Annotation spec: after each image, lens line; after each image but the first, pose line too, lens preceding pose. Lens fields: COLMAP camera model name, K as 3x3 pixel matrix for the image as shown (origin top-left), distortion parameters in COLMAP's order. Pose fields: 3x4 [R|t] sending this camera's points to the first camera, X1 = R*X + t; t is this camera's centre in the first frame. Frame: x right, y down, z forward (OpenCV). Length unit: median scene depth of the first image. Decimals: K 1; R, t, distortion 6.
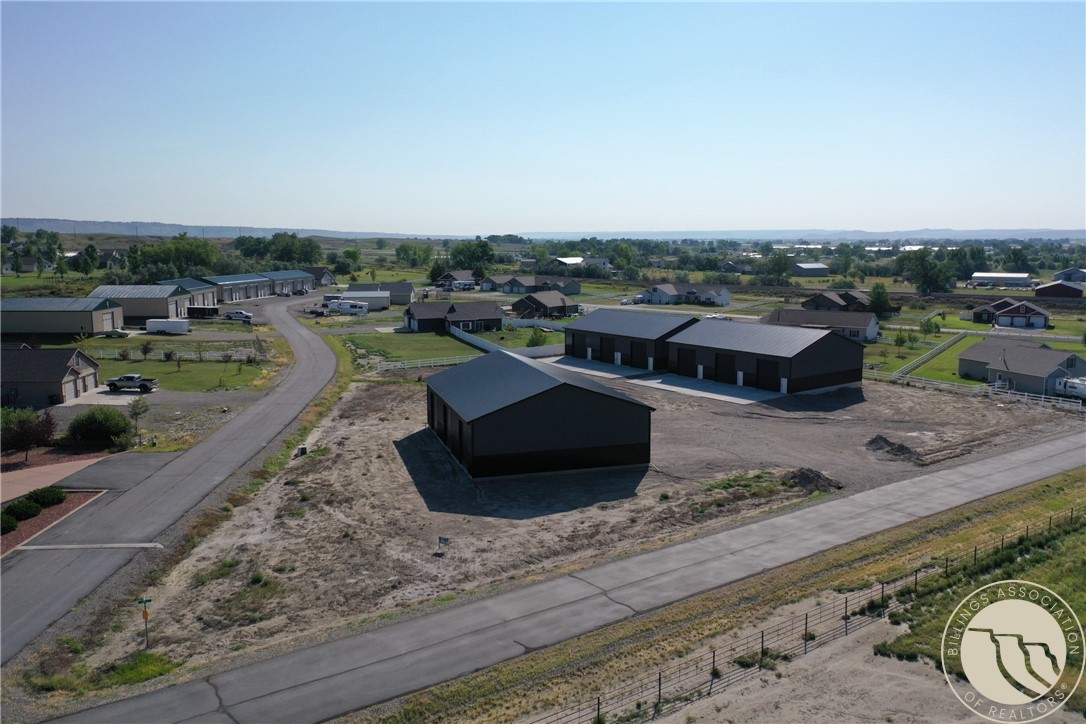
lens RADIAL K [[868.9, 0, 544.7], [0, 868.9, 360.3], [0, 0, 1]] dist [0.003732, 0.000974]
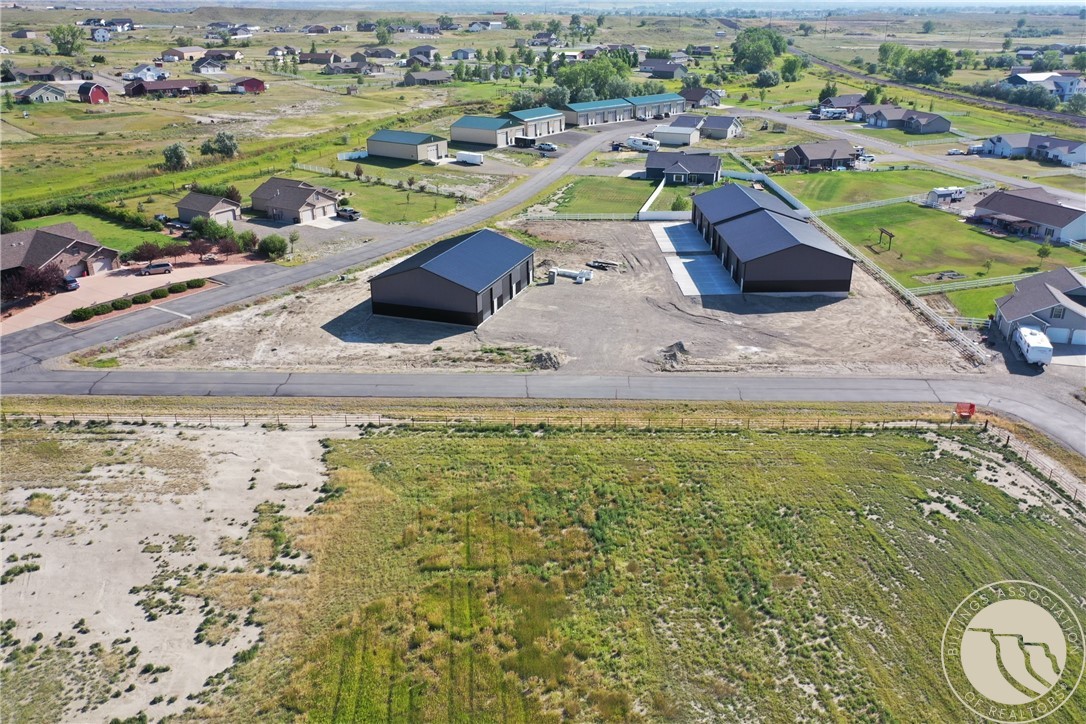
lens RADIAL K [[868.9, 0, 540.2], [0, 868.9, 364.2], [0, 0, 1]] dist [0.003732, 0.000974]
pose [[0.792205, 0.228680, -0.565788, 0.630845], [-0.077501, 0.957328, 0.278416, -0.145654], [0.605314, -0.176714, 0.776124, -0.075448]]
